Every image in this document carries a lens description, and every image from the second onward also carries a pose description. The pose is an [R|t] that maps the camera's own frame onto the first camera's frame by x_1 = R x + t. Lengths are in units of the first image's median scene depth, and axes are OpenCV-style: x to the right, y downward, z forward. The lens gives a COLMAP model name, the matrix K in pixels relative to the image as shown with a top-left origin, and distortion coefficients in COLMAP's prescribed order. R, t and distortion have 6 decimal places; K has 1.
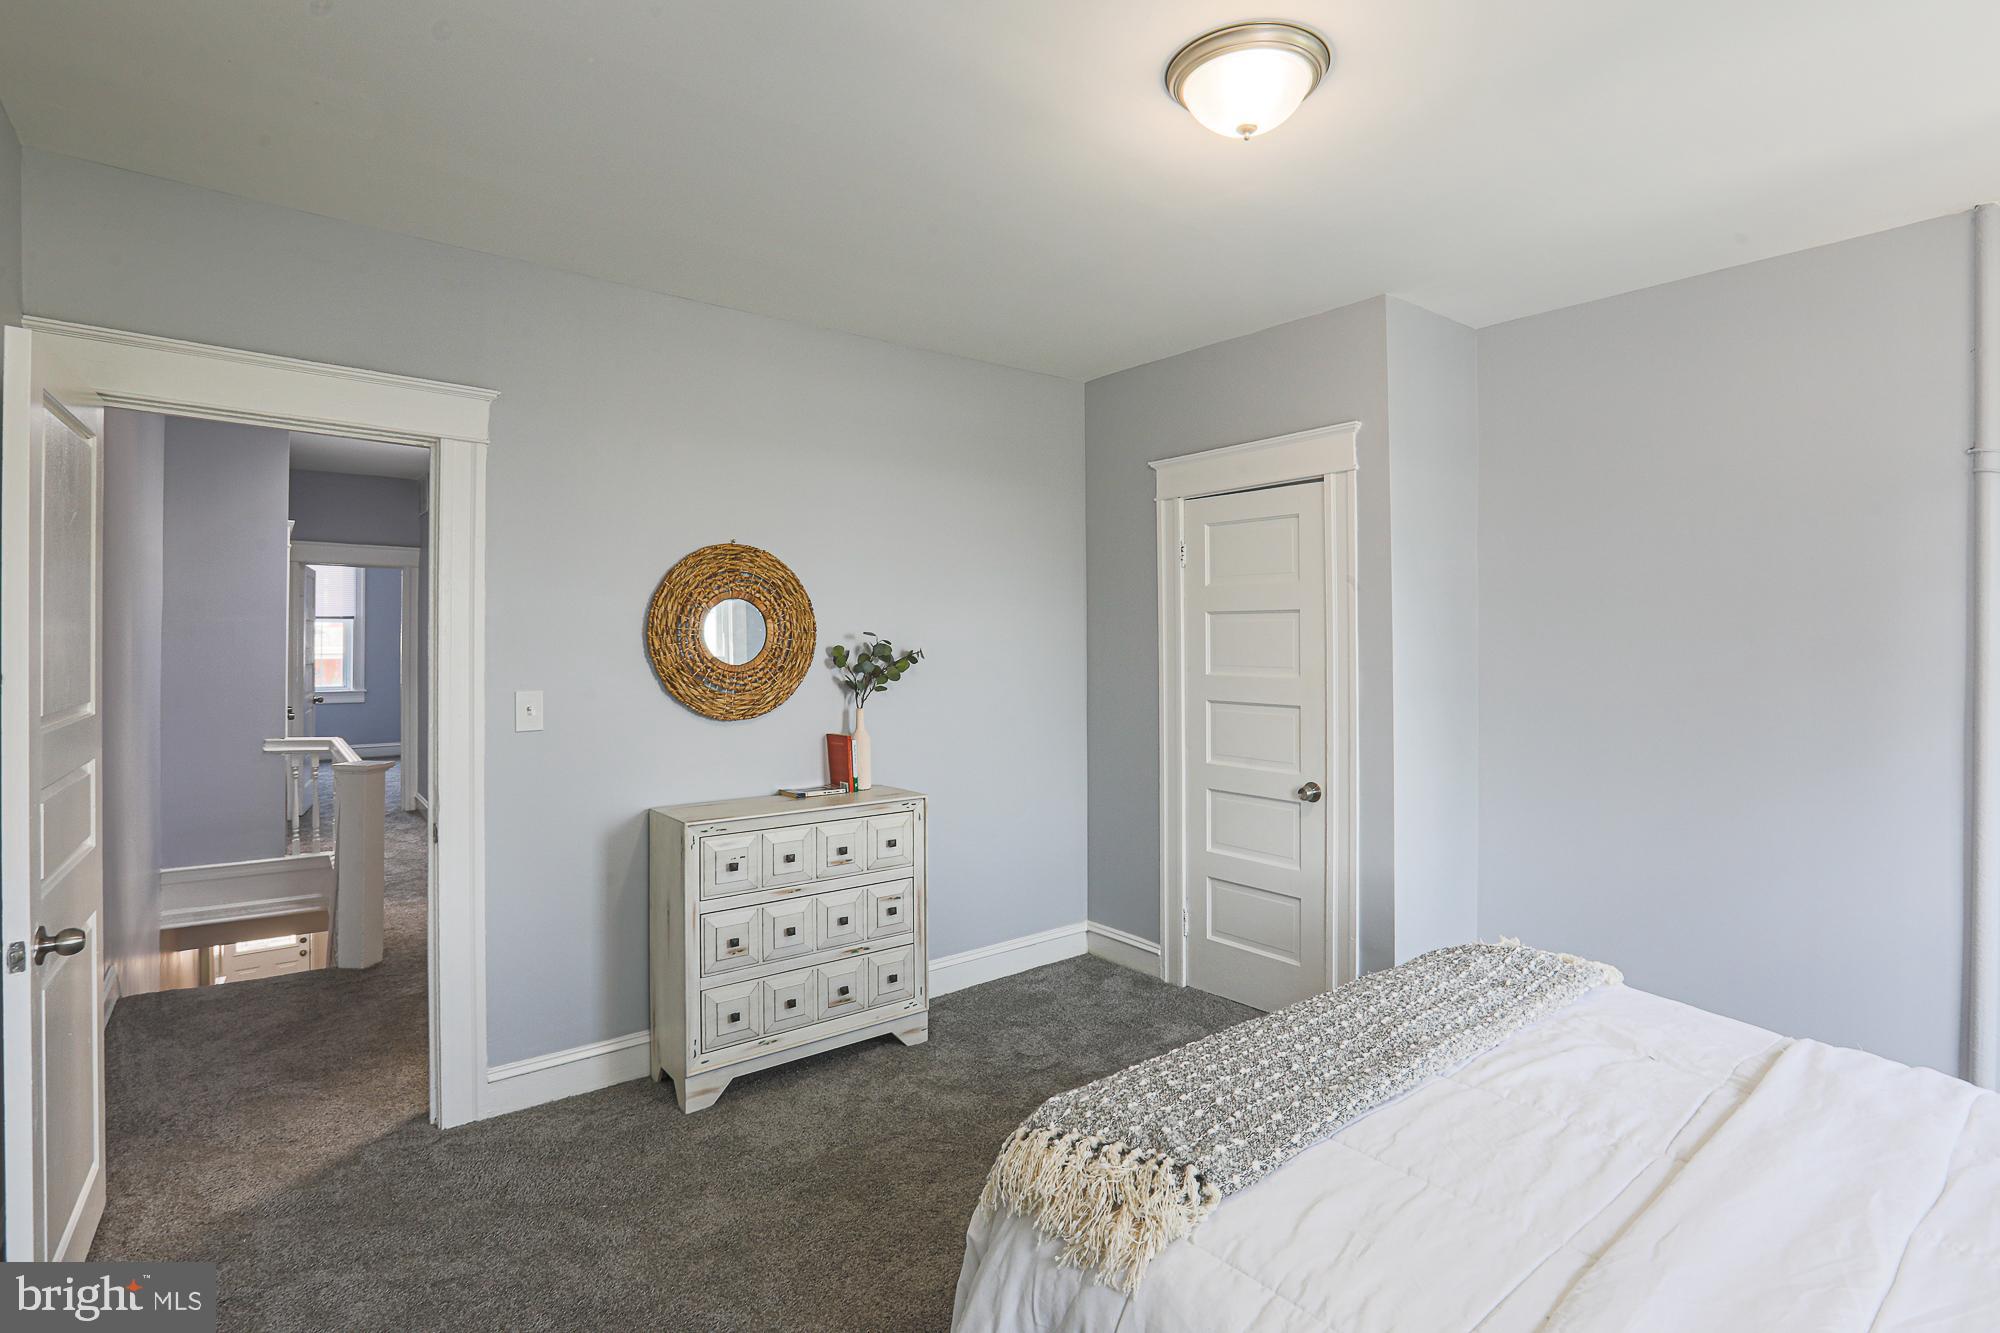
lens RADIAL K [[971.0, 0, 1000.2], [0, 971.0, 637.3], [0, 0, 1]] dist [-0.065638, 0.024182]
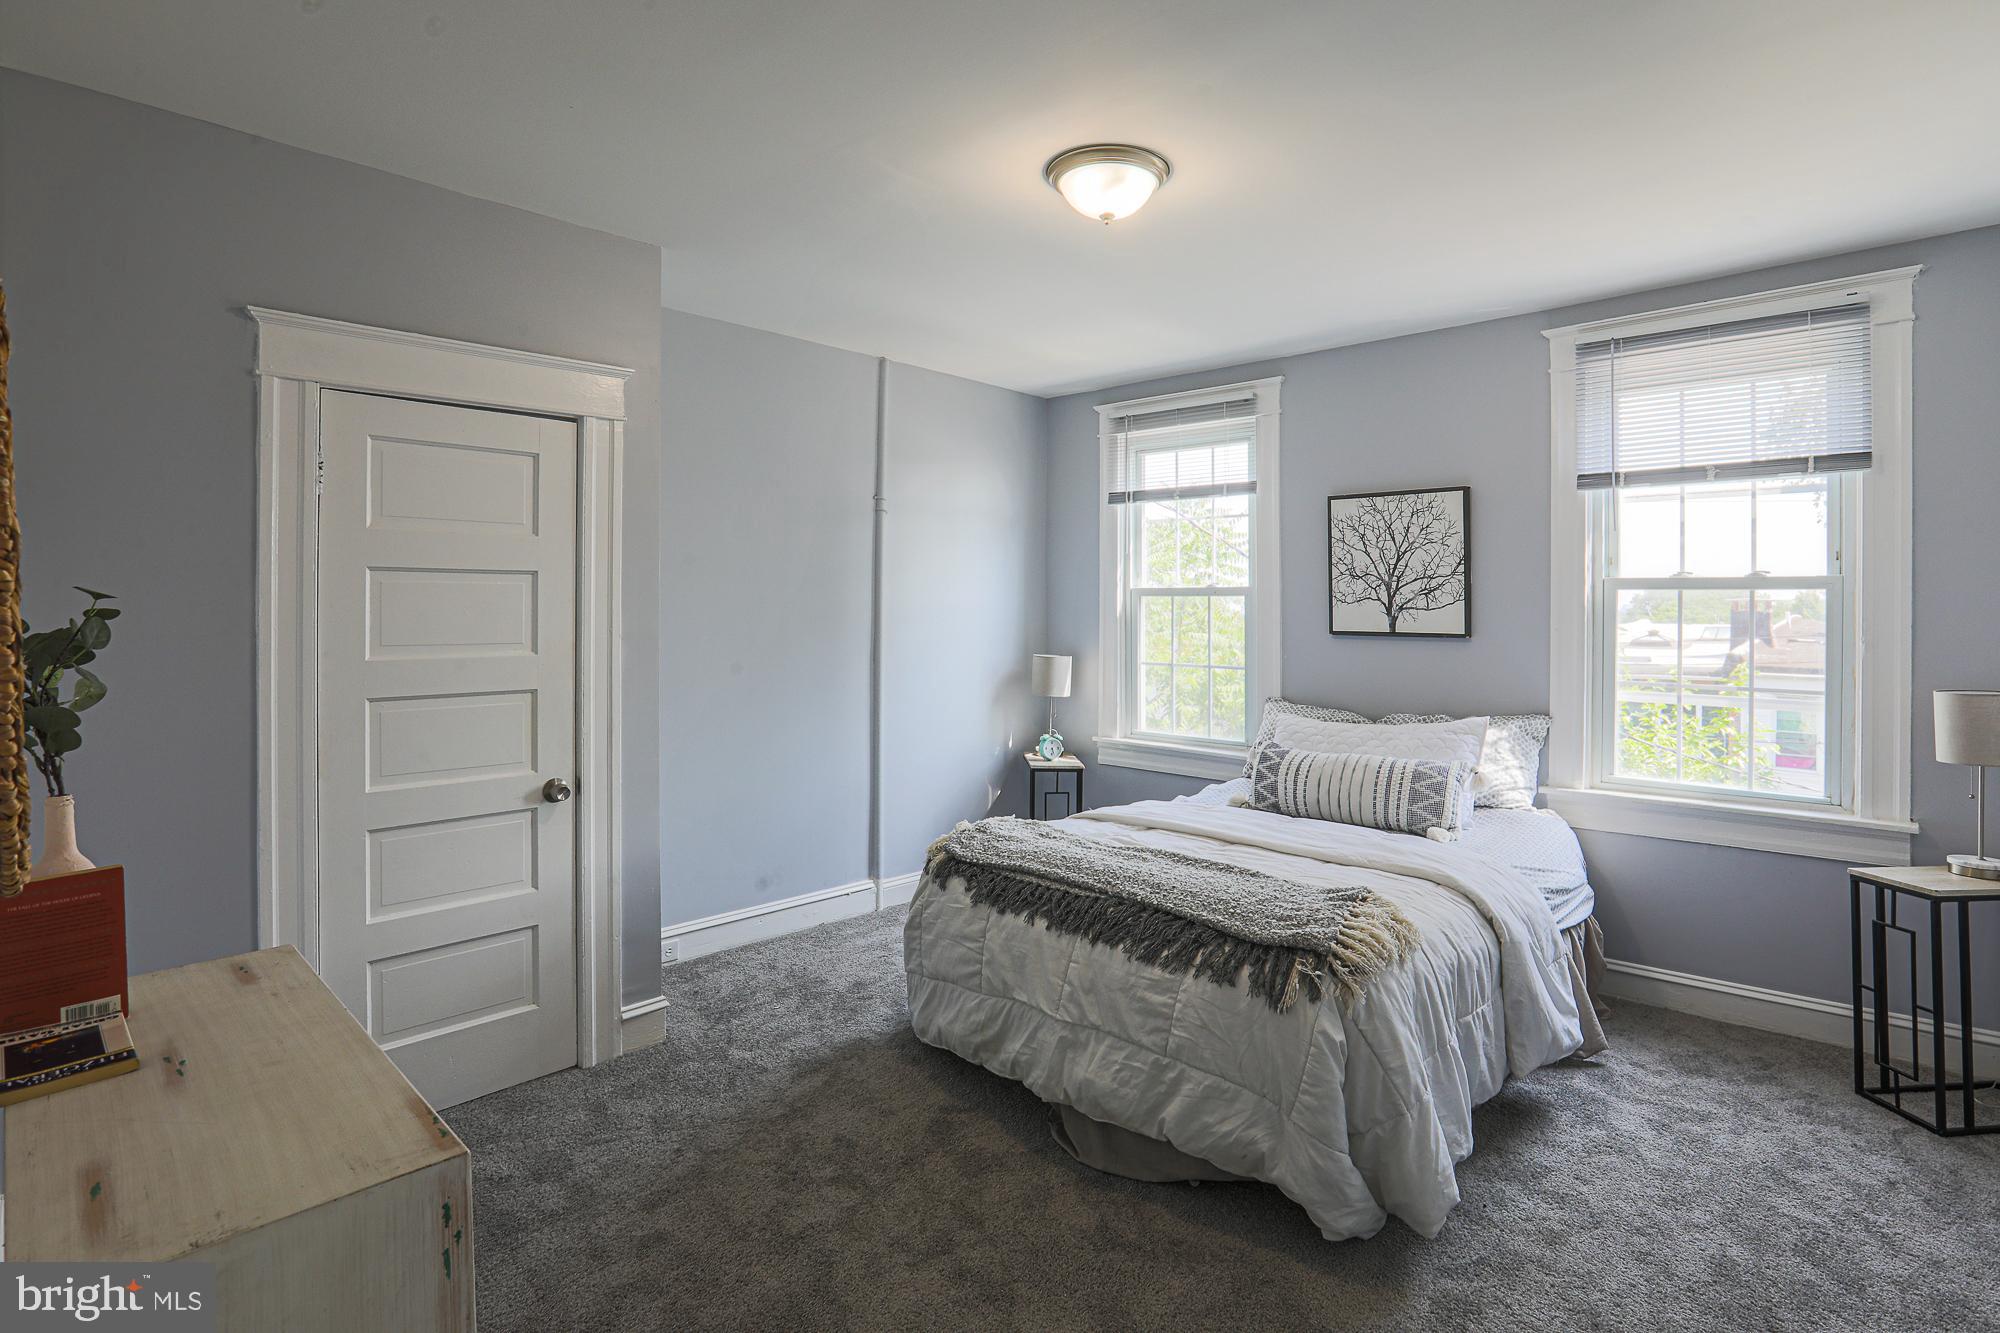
lens RADIAL K [[971.0, 0, 1000.2], [0, 971.0, 637.3], [0, 0, 1]] dist [-0.065638, 0.024182]
pose [[-0.111200, -0.029494, 0.993360, -0.558339], [-0.004008, 0.999565, 0.029230, 0.001544], [-0.993790, -0.000731, -0.111270, 0.732712]]
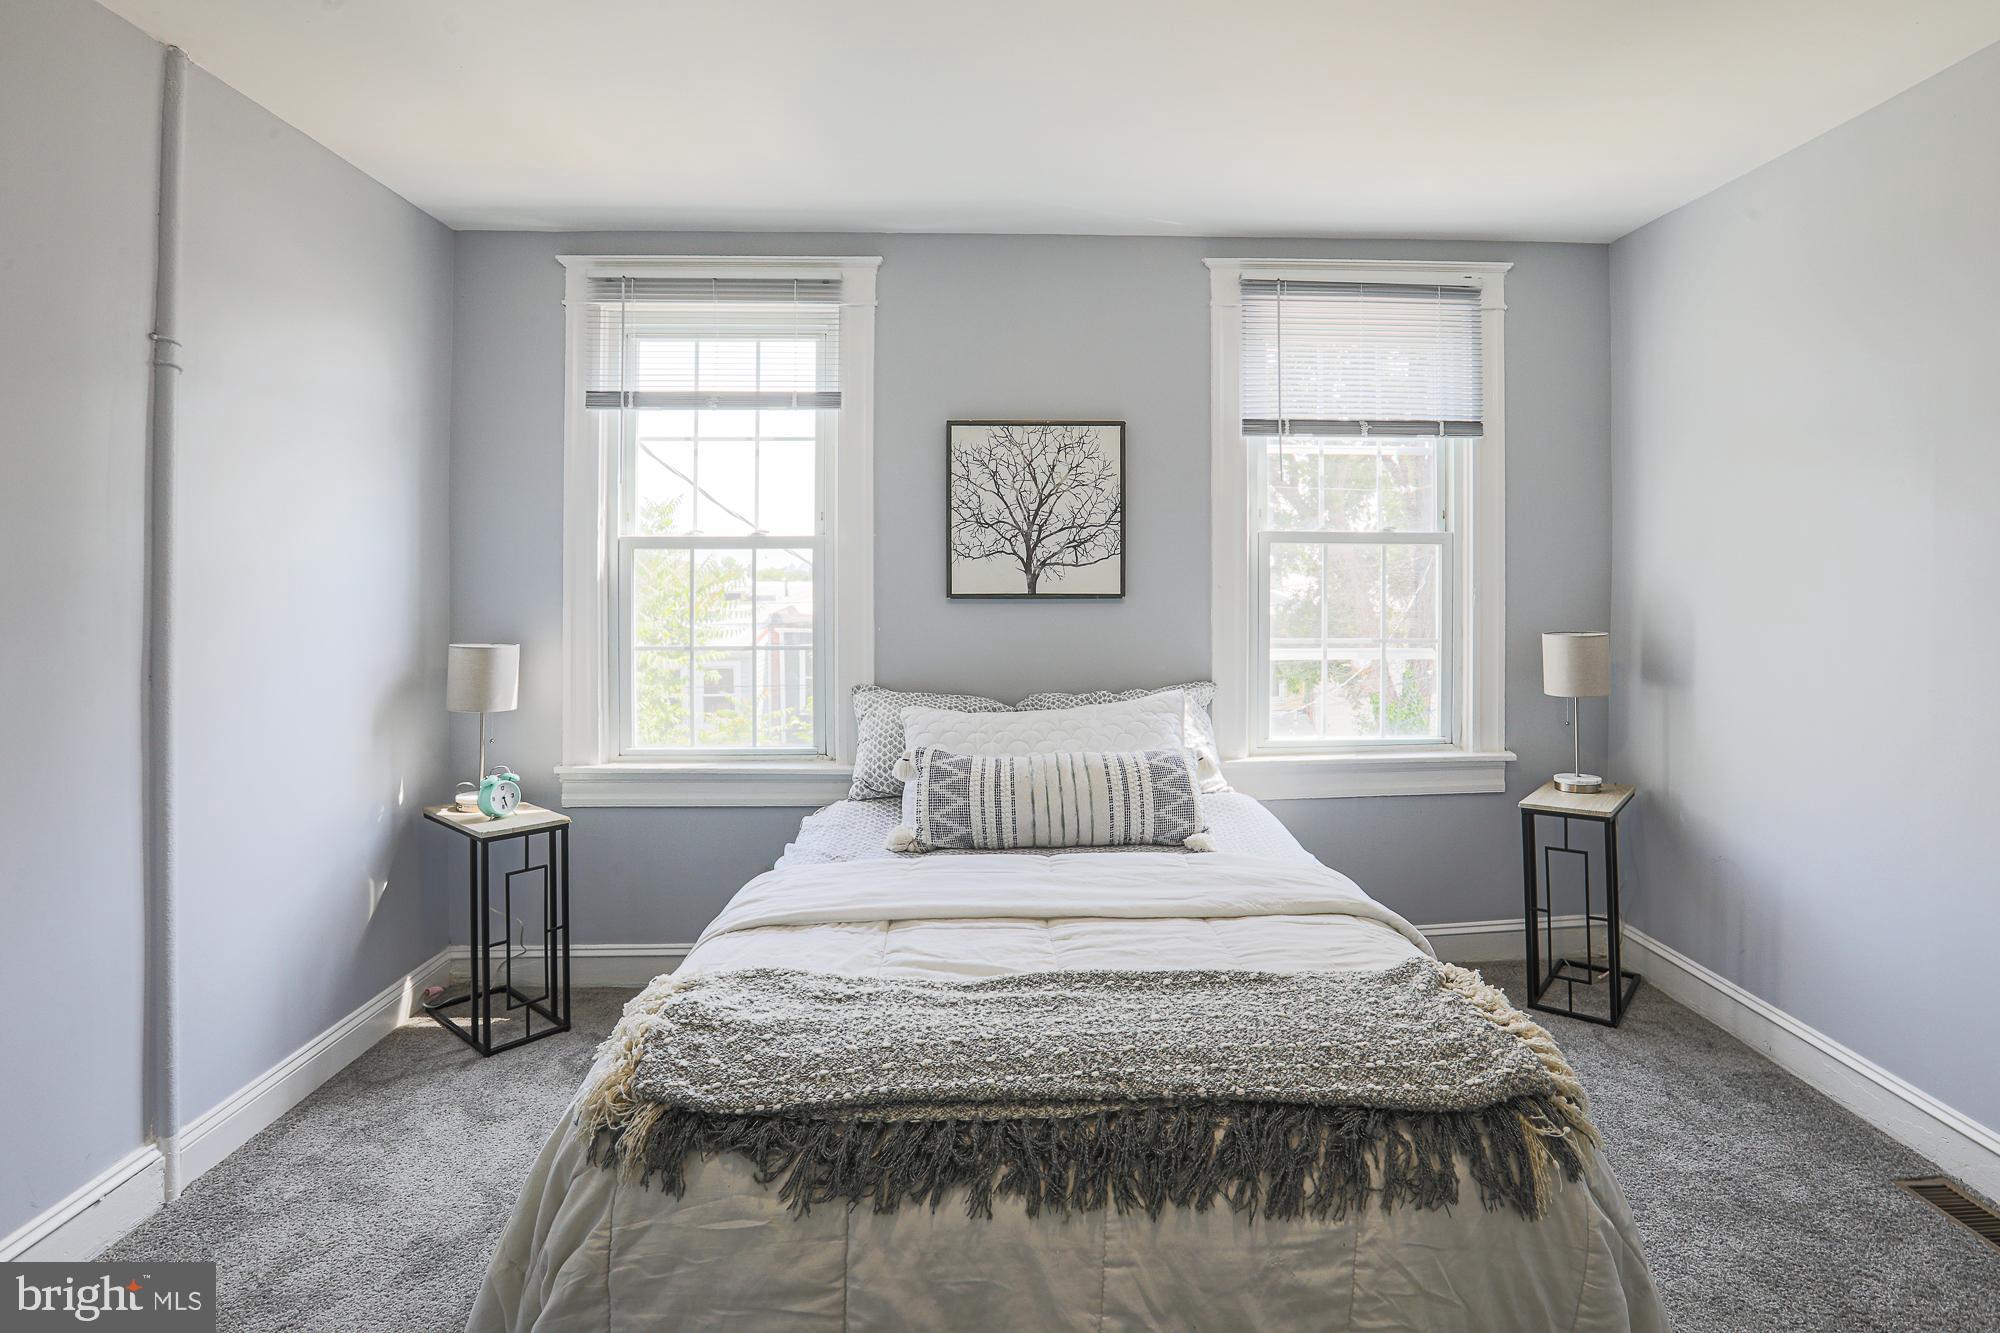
lens RADIAL K [[984.5, 0, 1005.0], [0, 984.5, 563.5], [0, 0, 1]] dist [-0.065709, 0.025919]
pose [[-0.794440, 0.004626, 0.607325, -0.038675], [0.001434, 0.999982, -0.005741, 0.003291], [-0.607341, -0.003691, -0.794433, 0.911162]]
